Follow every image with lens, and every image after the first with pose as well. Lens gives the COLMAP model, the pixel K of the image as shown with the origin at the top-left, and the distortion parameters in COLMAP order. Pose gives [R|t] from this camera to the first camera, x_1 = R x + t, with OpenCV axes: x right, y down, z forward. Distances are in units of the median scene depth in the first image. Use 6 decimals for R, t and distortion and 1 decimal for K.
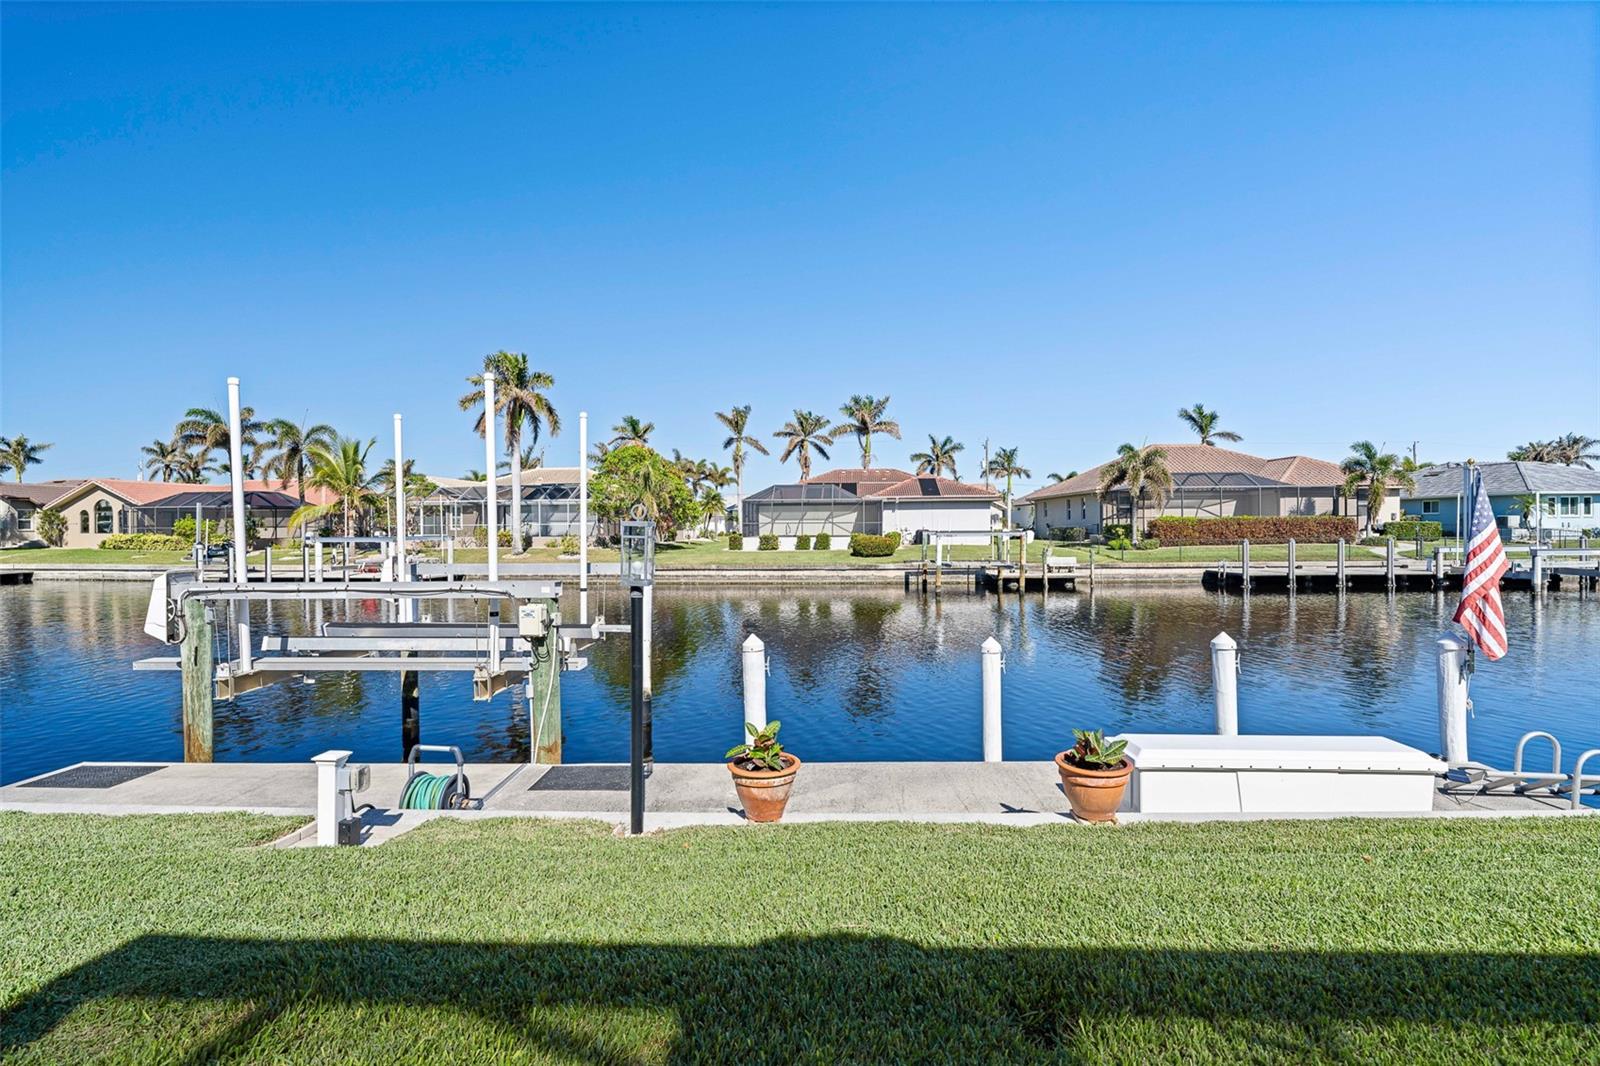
lens RADIAL K [[720.4, 0, 799.0], [0, 720.4, 527.0], [0, 0, 1]] dist [-0.003898, -0.000018]
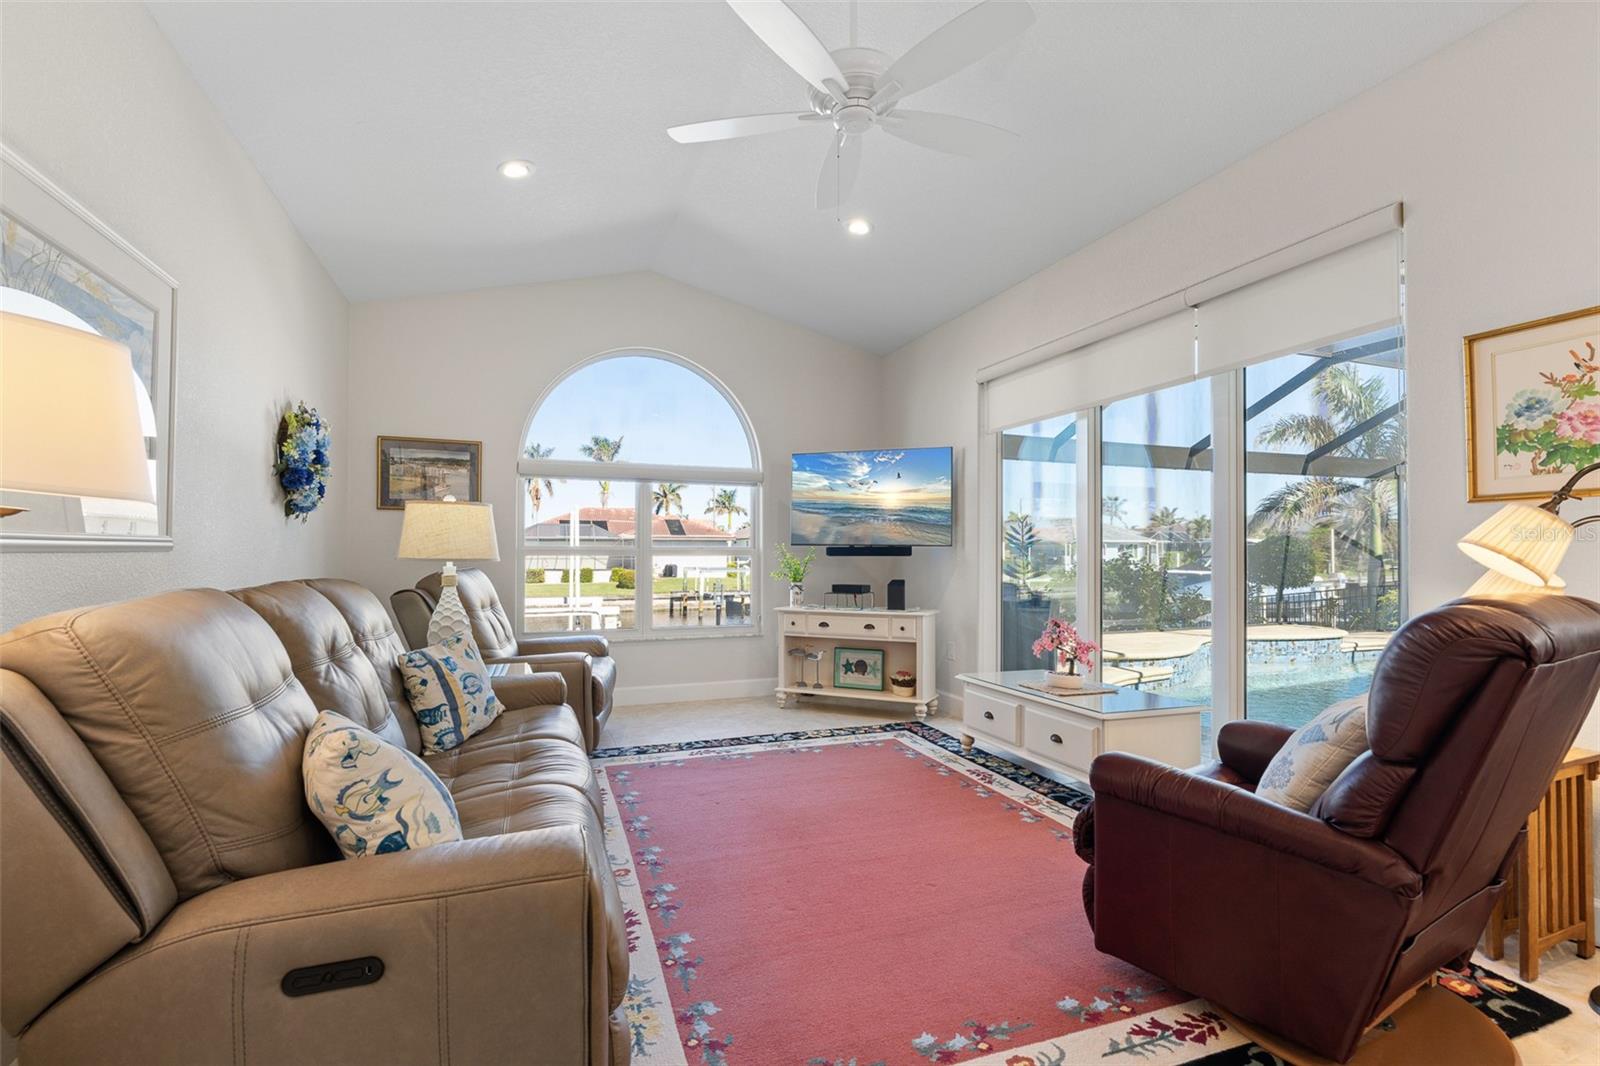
lens RADIAL K [[741.0, 0, 801.5], [0, 741.0, 546.1], [0, 0, 1]] dist [-0.004963, 0.000262]
pose [[0.918963, 0.011948, 0.394163, -0.113154], [-0.007060, 0.999879, -0.013849, -0.011520], [-0.394281, 0.009944, 0.918936, -0.193464]]
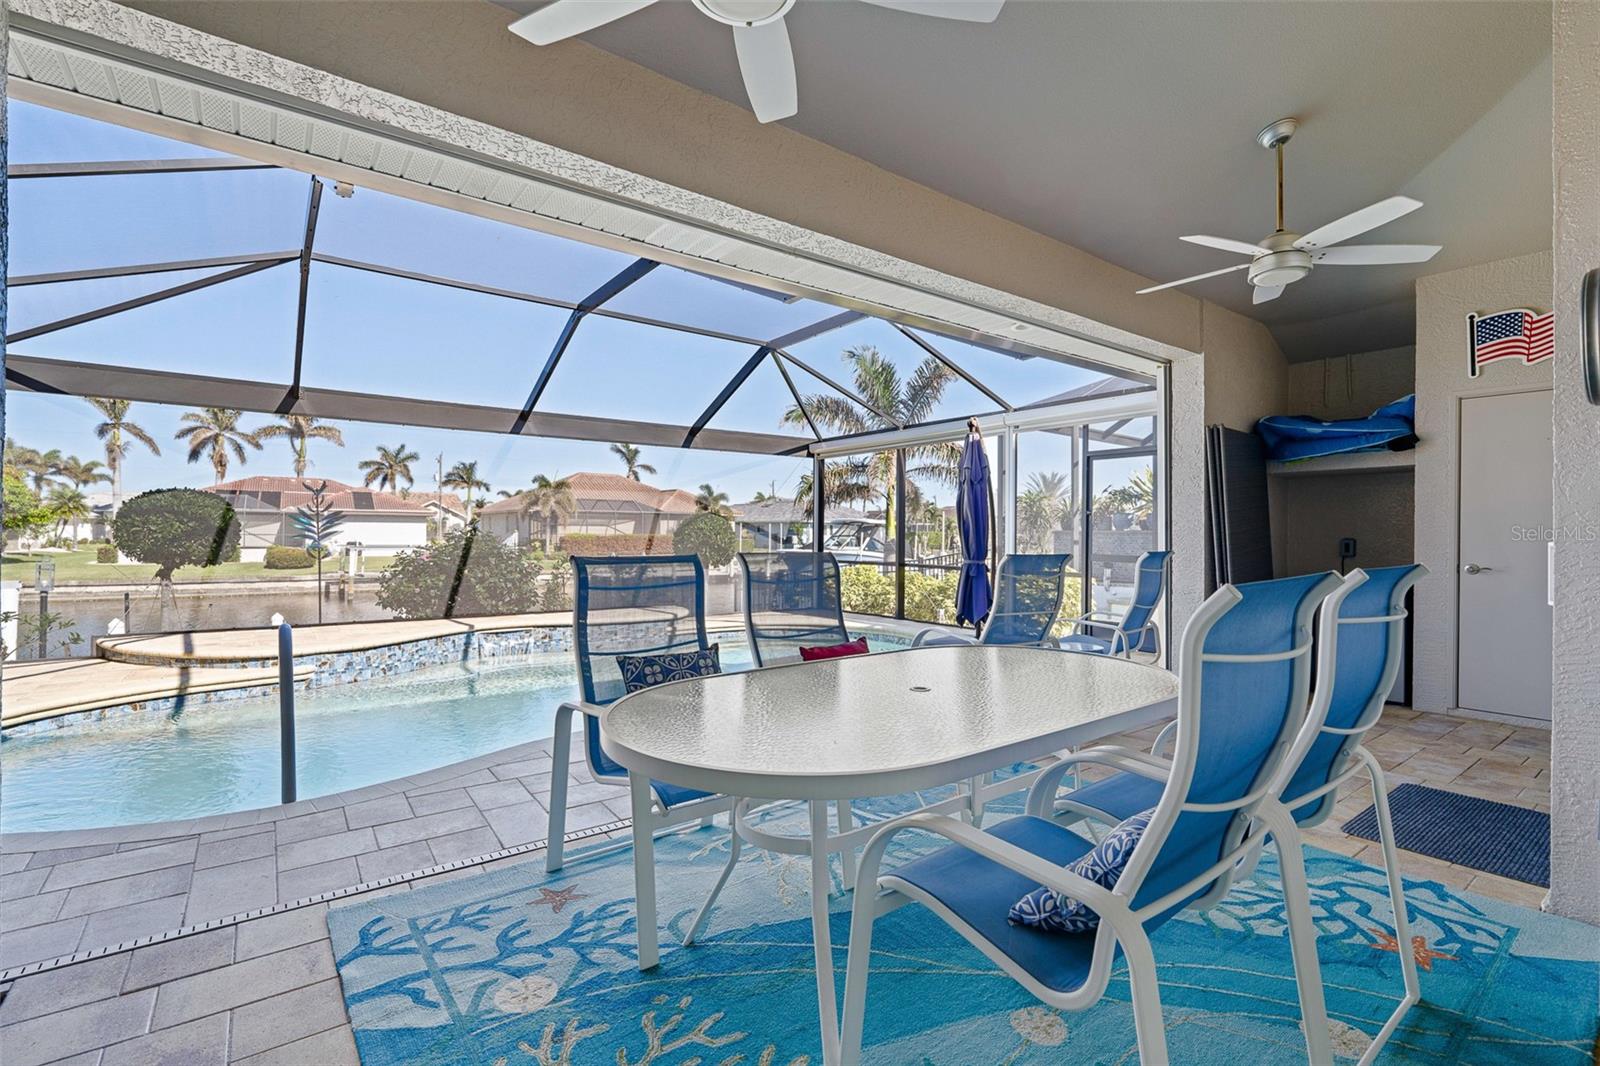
lens RADIAL K [[720.4, 0, 799.0], [0, 720.4, 527.0], [0, 0, 1]] dist [-0.003898, -0.000018]
pose [[0.778016, 0.019970, 0.627927, 0.019595], [-0.013663, 0.999796, -0.014868, -0.011623], [-0.628096, 0.002988, 0.778130, -0.230766]]
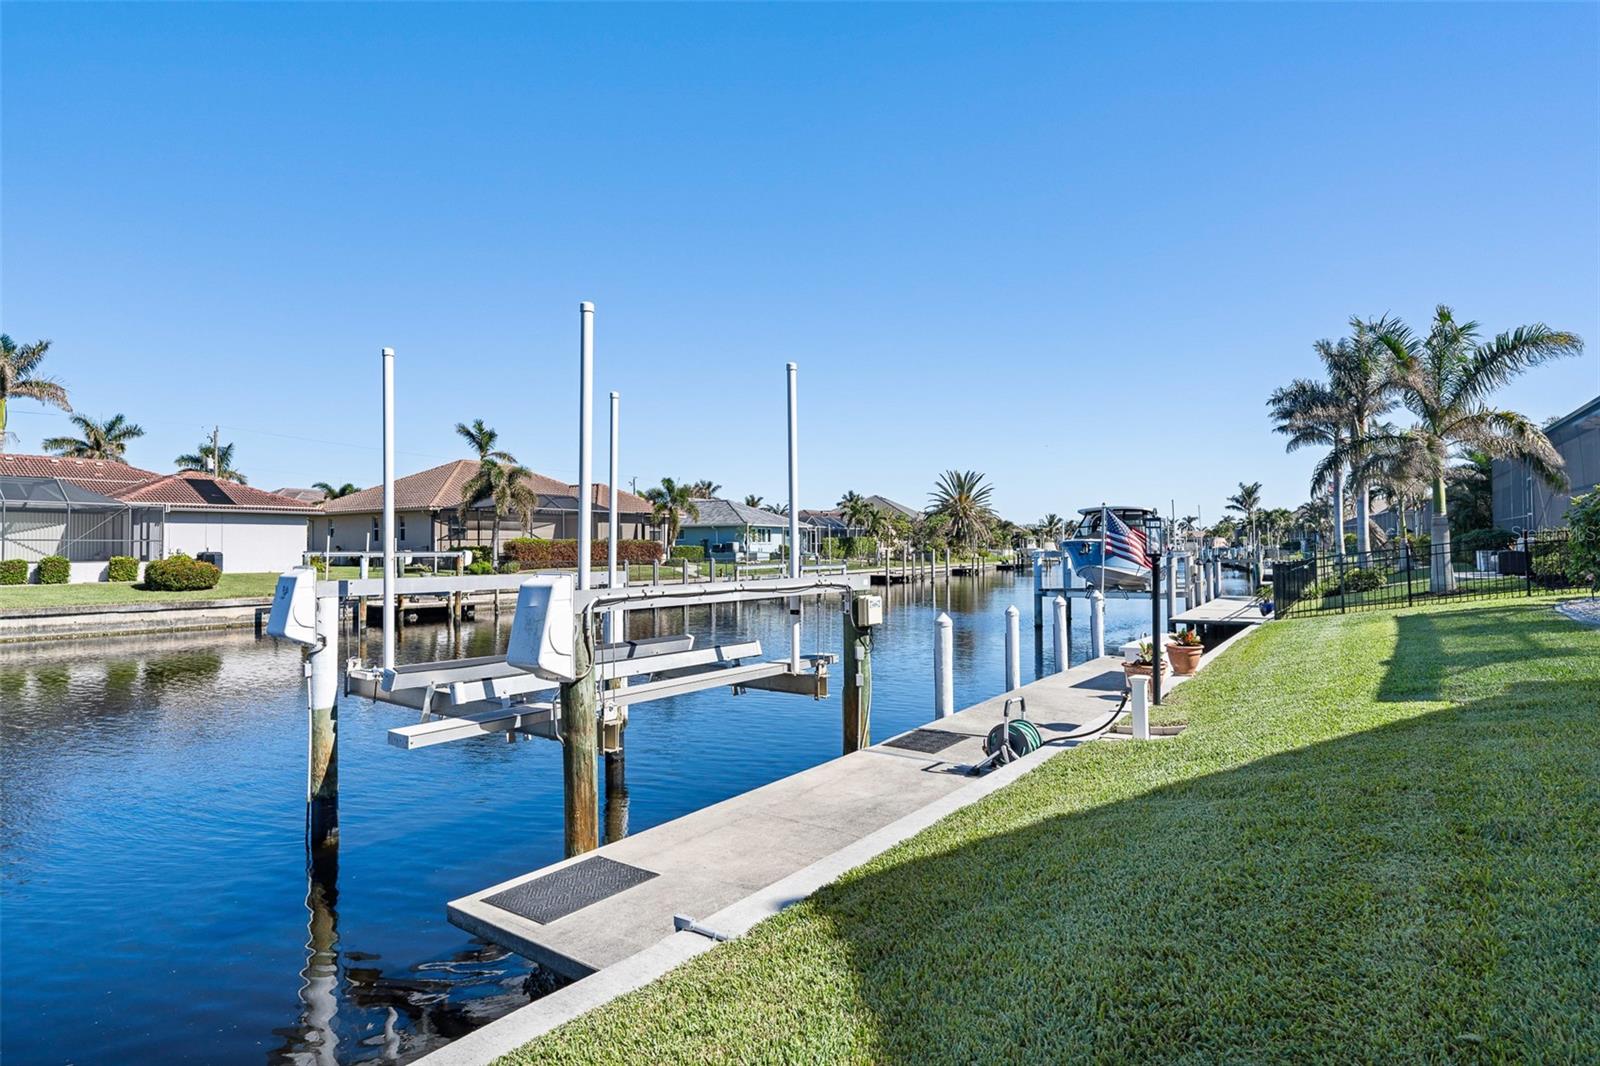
lens RADIAL K [[865.9, 0, 800.0], [0, 865.9, 533.0], [0, 0, 1]] dist [0.004339, 0.000611]
pose [[0.548379, 0.020630, 0.835975, -0.231414], [0.002083, 0.999659, -0.026036, 0.008660], [-0.836227, 0.016019, 0.548149, 0.062968]]
